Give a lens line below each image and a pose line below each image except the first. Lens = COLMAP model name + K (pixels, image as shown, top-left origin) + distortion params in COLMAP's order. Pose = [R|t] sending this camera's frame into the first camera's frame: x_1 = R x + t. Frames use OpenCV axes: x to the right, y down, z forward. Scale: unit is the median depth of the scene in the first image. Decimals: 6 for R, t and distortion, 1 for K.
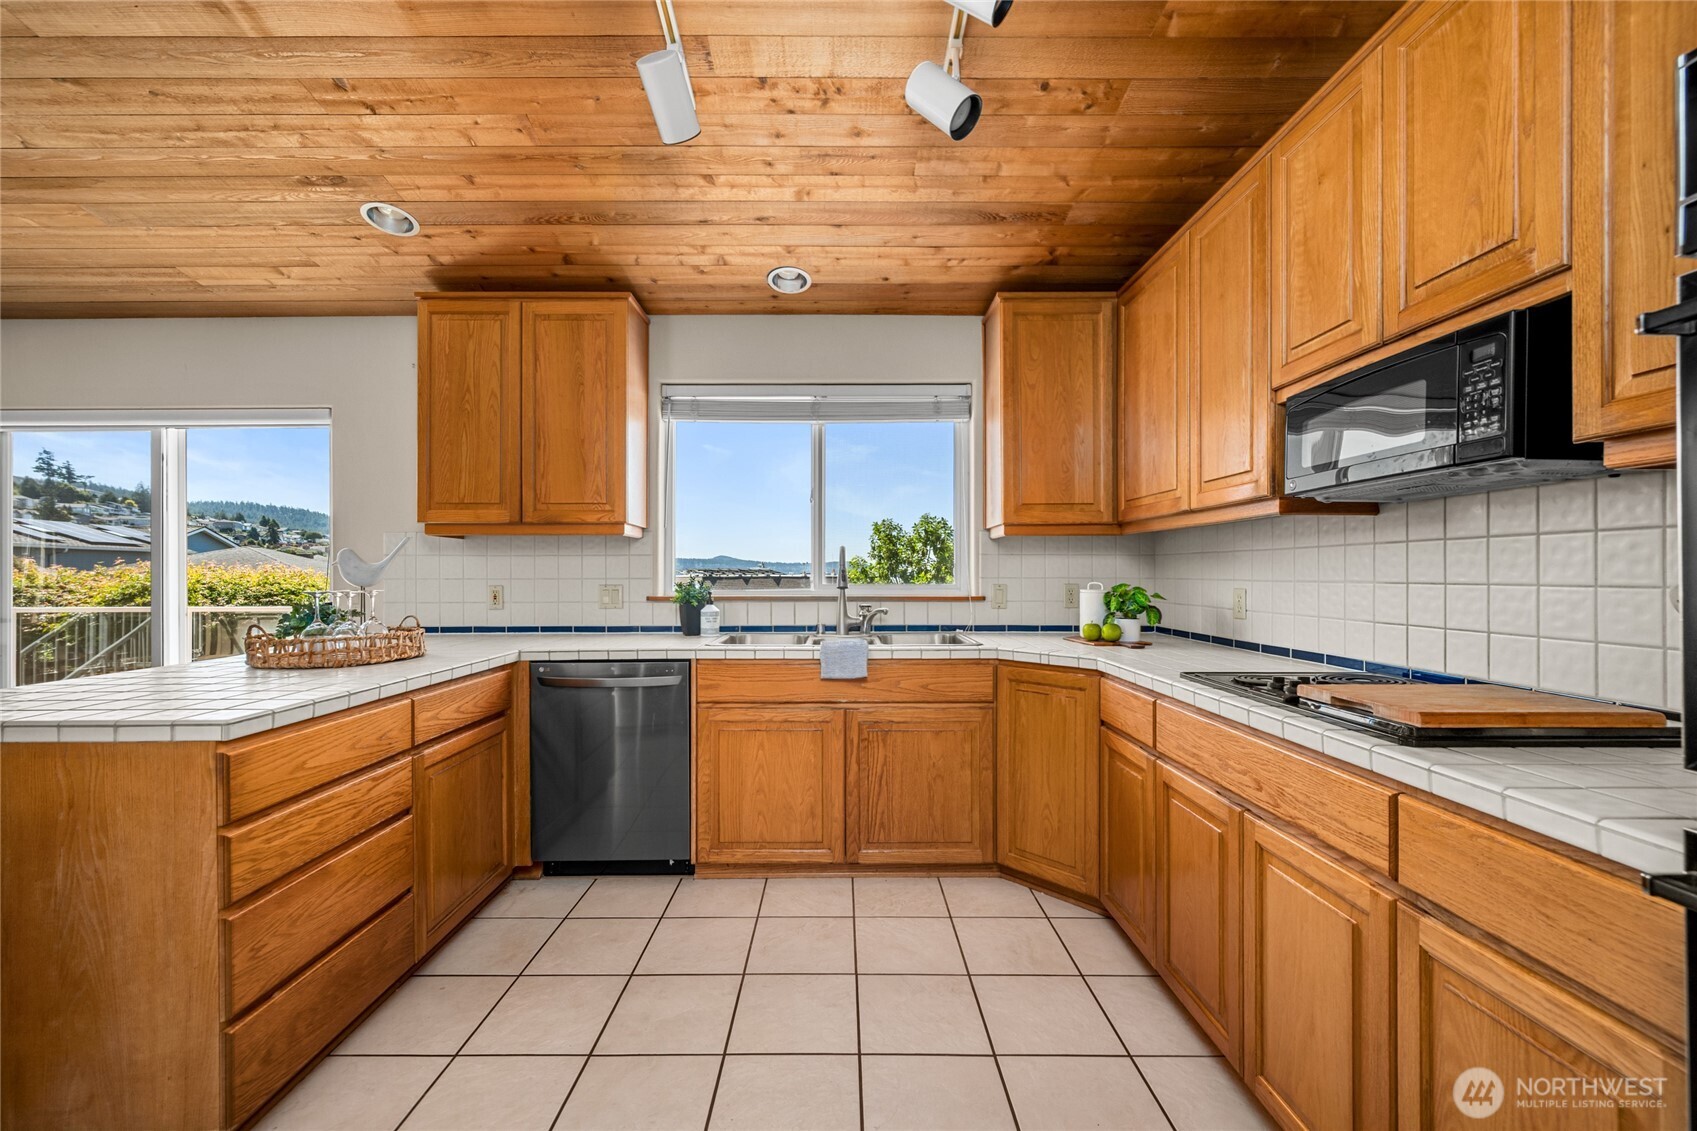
lens RADIAL K [[677.2, 0, 844.2], [0, 677.2, 574.0], [0, 0, 1]] dist [-0.000824, -0.000104]
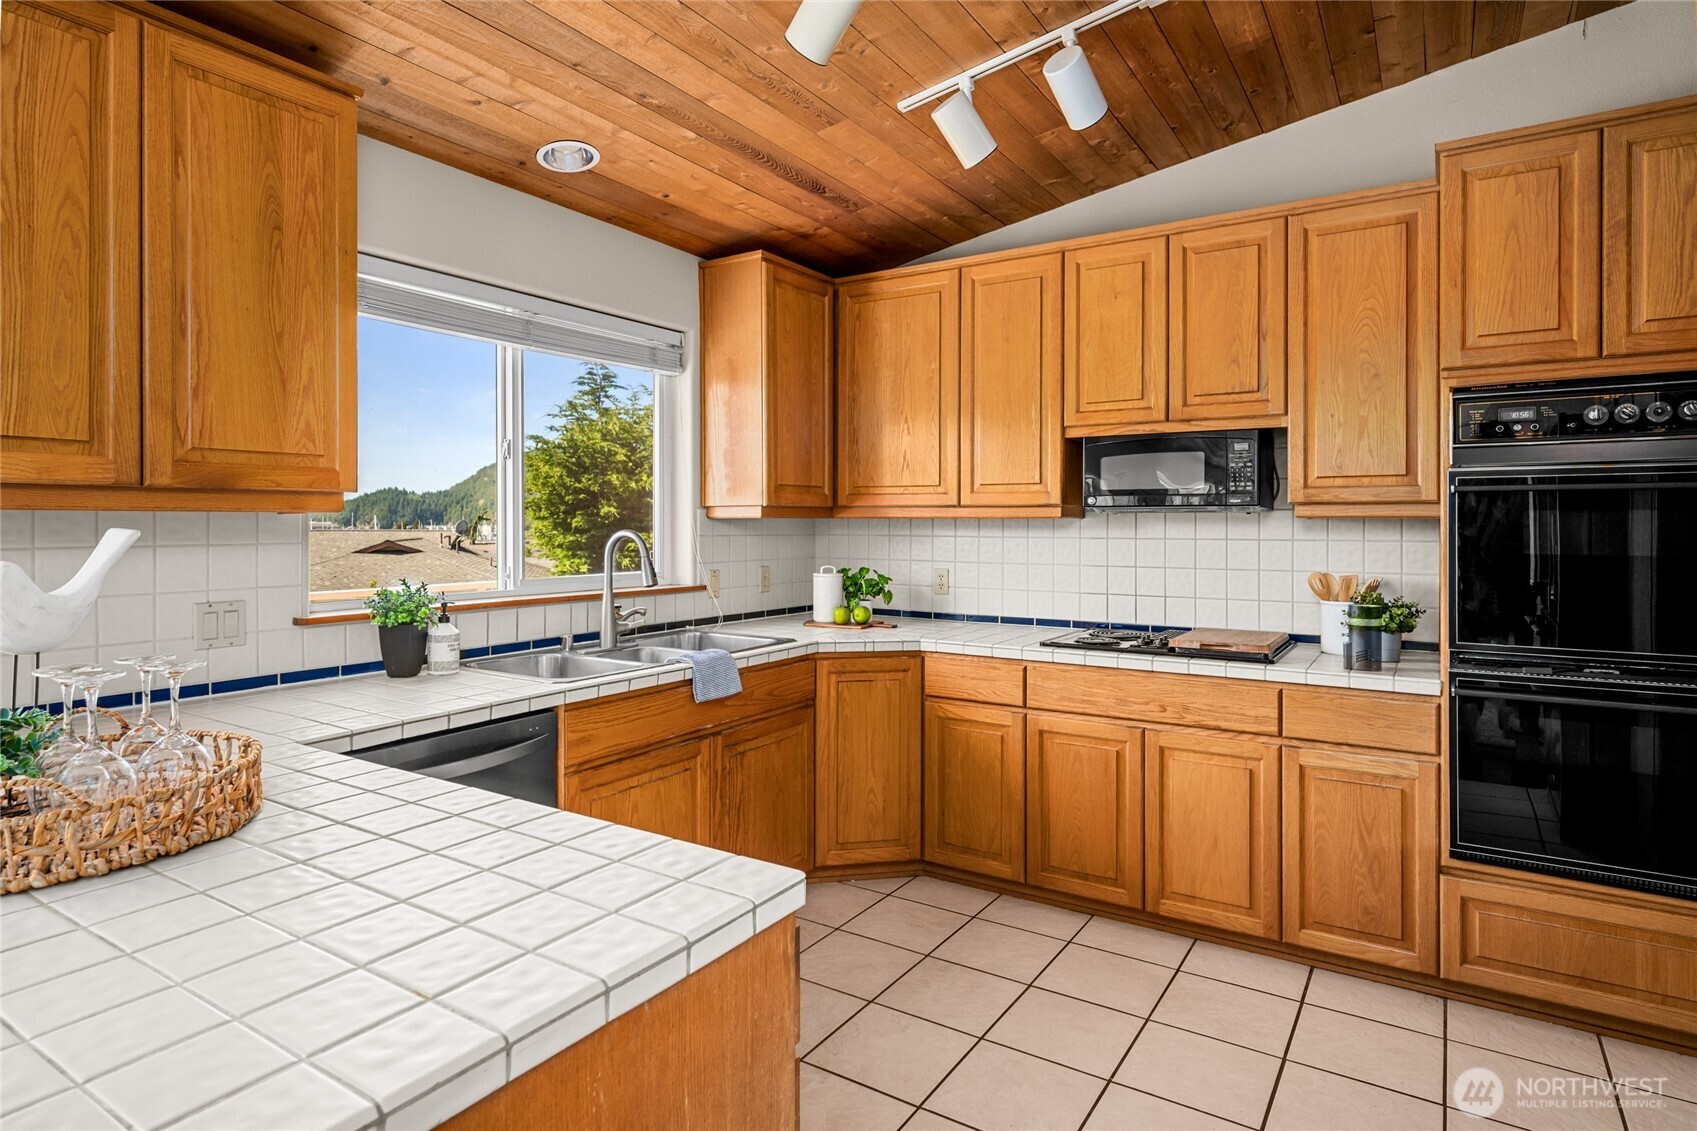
lens RADIAL K [[924.7, 0, 848.0], [0, 924.7, 525.2], [0, 0, 1]] dist [-0.001647, -0.000303]
pose [[0.543565, -0.000732, 0.839367, -0.757698], [-0.002969, 0.999992, 0.002794, -0.051885], [-0.839362, -0.004011, 0.543558, 0.232936]]
